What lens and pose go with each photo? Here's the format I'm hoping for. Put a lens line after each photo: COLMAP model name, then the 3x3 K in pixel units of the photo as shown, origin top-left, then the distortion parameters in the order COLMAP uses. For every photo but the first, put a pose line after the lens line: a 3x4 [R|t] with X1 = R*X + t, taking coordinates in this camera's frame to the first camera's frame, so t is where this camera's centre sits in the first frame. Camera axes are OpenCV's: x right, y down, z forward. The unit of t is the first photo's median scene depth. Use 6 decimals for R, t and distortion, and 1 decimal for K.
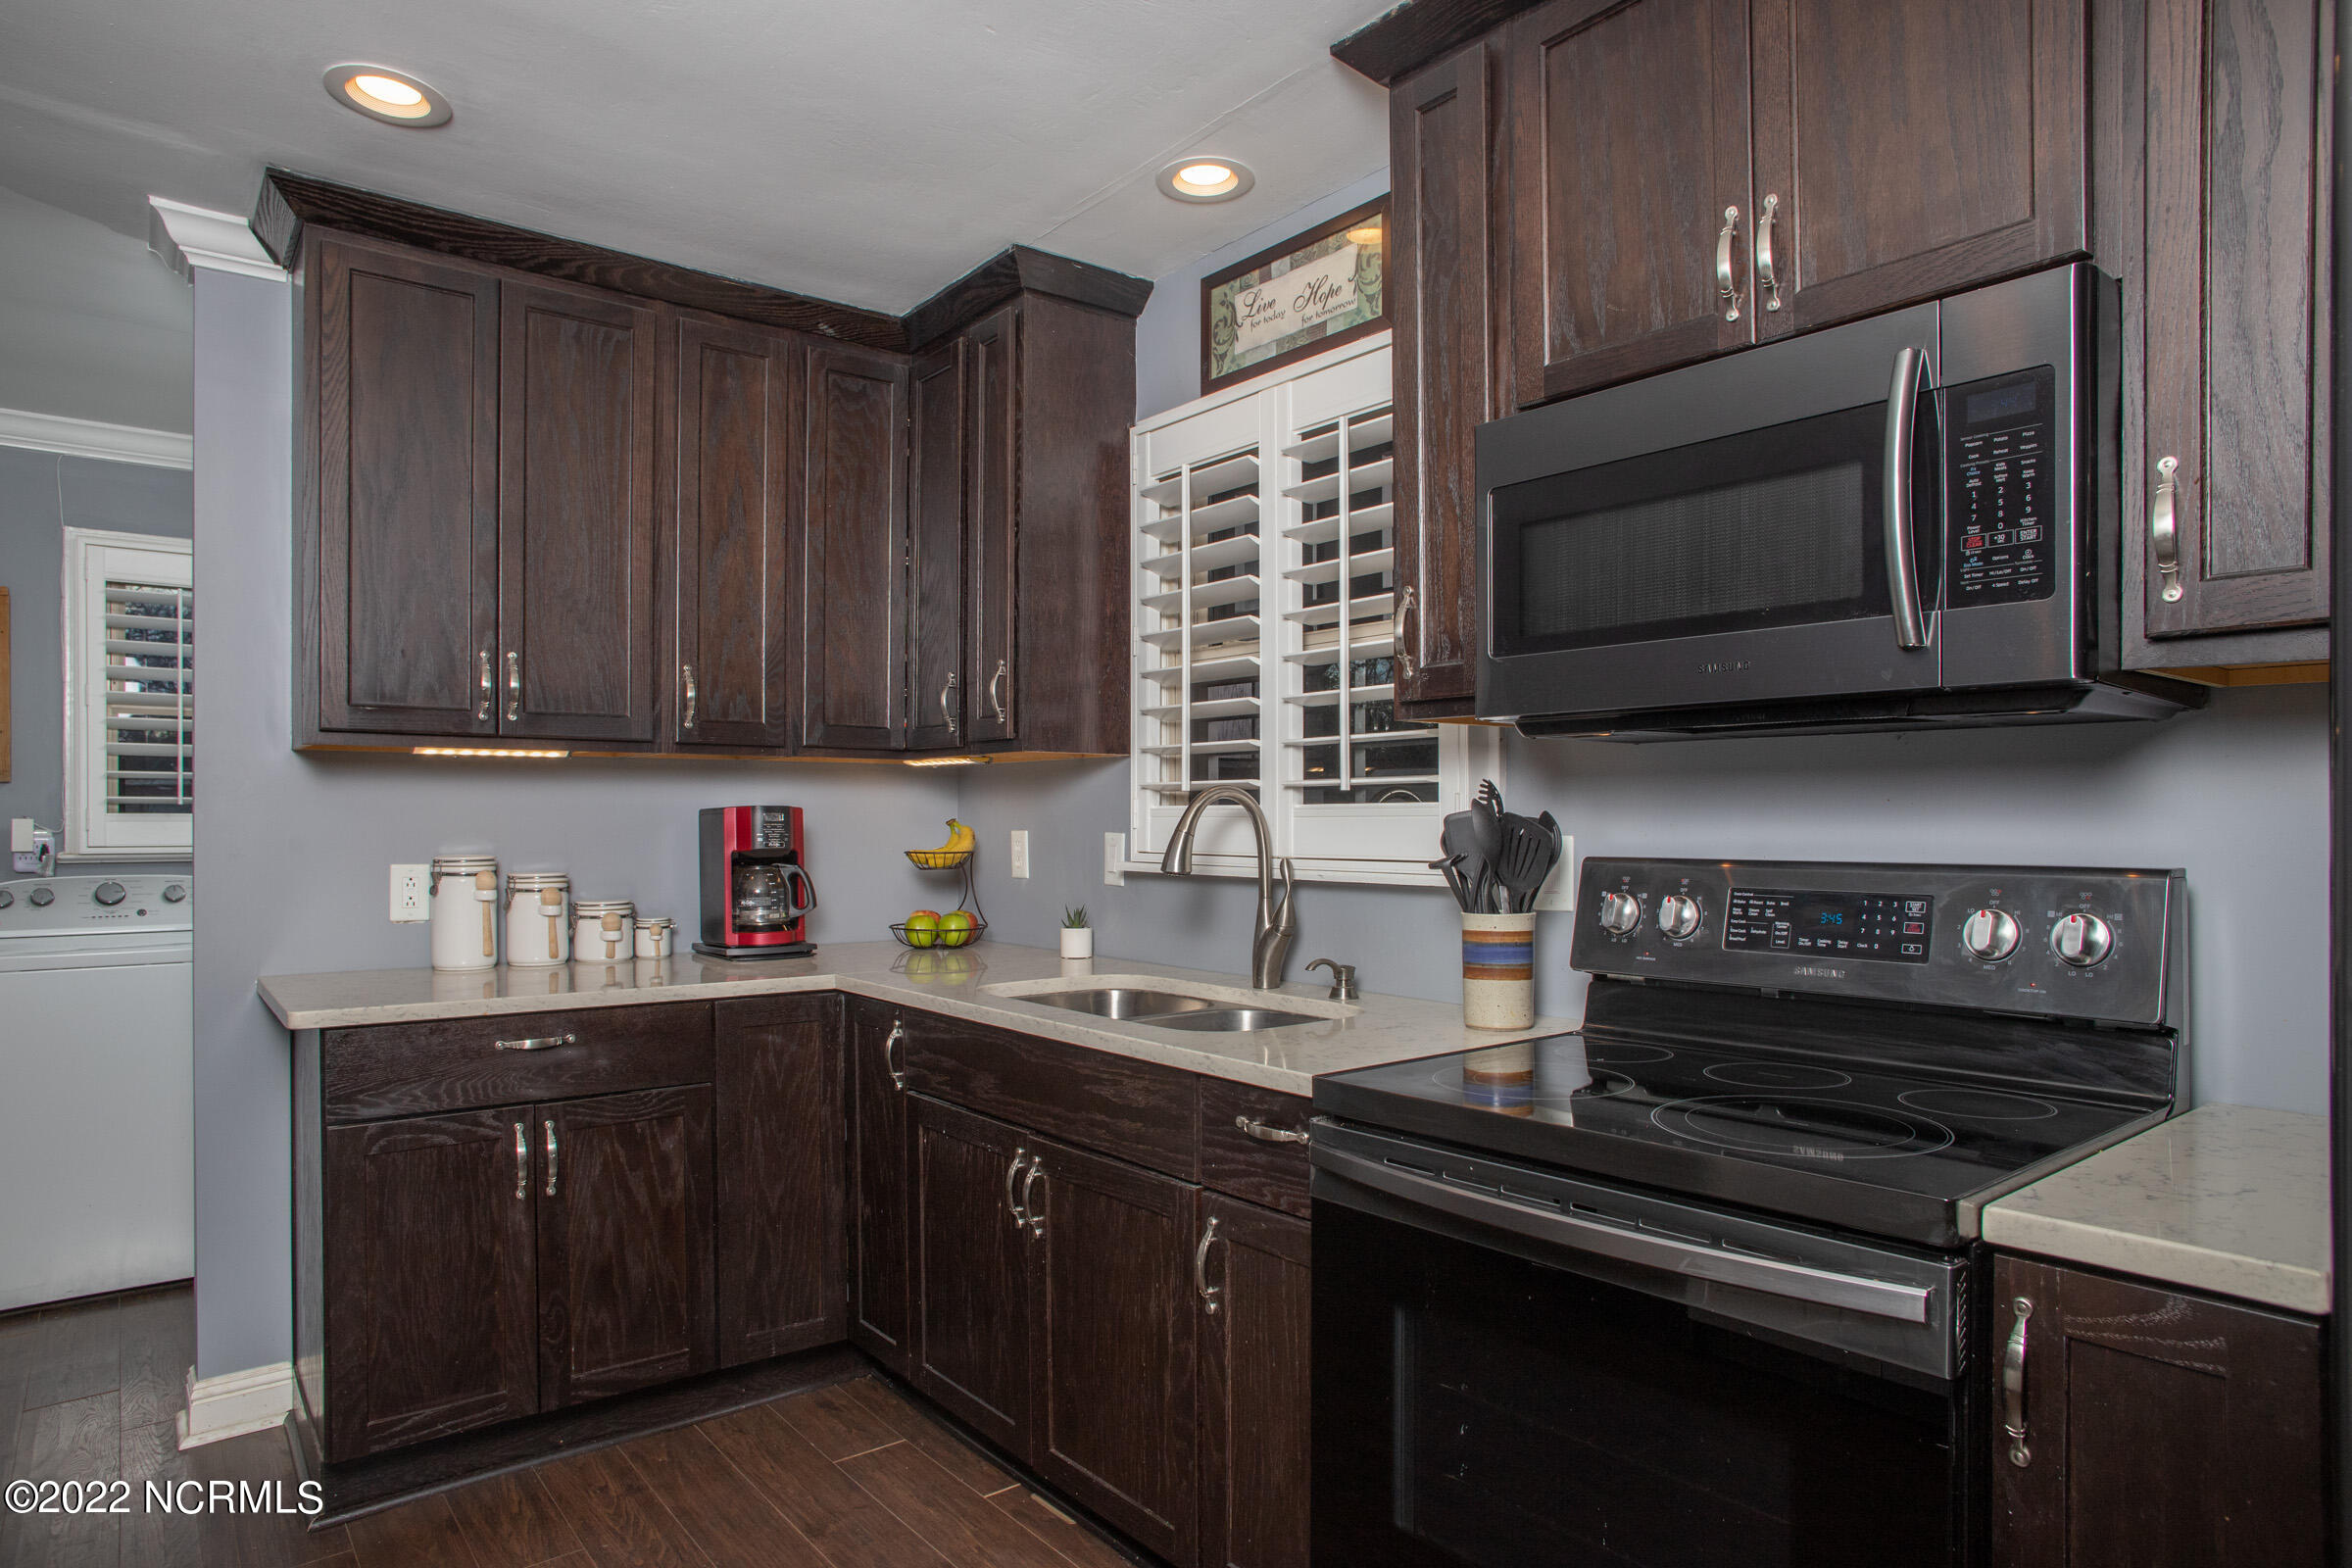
lens RADIAL K [[1384.1, 0, 1187.5], [0, 1384.1, 819.2], [0, 0, 1]] dist [-0.044306, 0.025135]
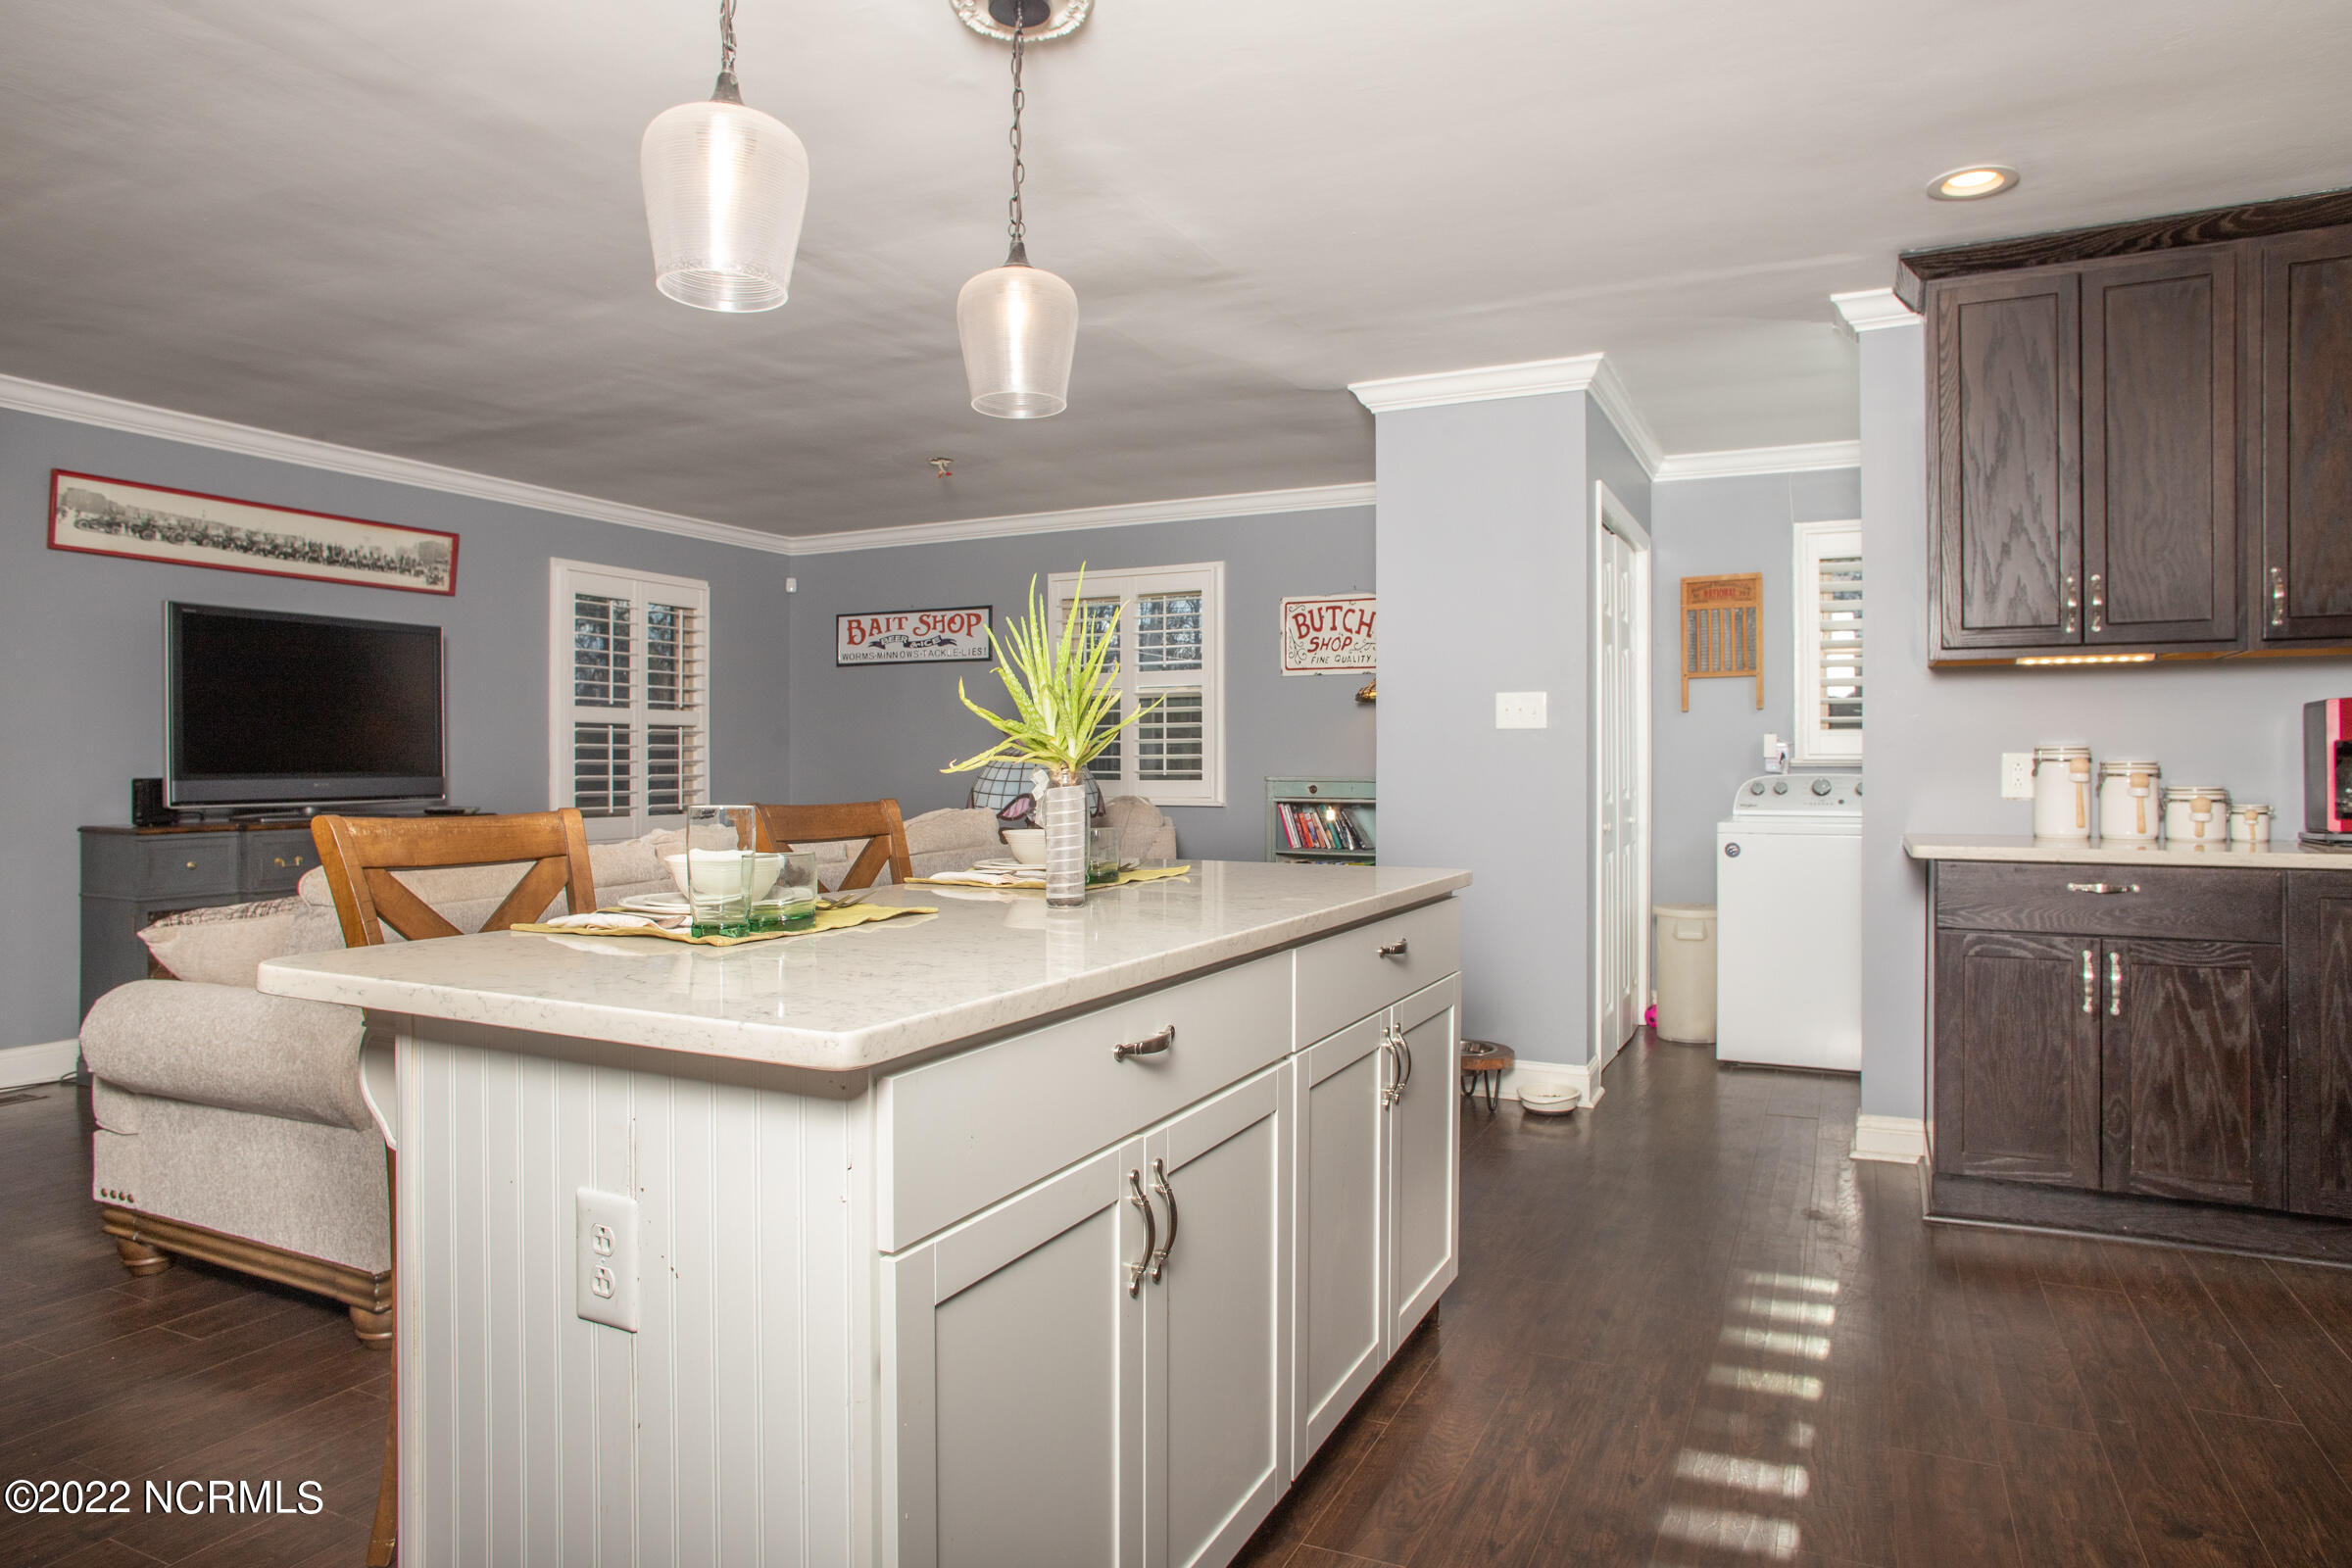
lens RADIAL K [[1384.1, 0, 1152.5], [0, 1384.1, 774.6], [0, 0, 1]] dist [-0.044306, 0.025135]
pose [[0.415186, 0.005394, -0.909720, 0.270899], [-0.000046, 0.999983, 0.005908, 0.050199], [0.909736, -0.002411, 0.415179, -0.274728]]
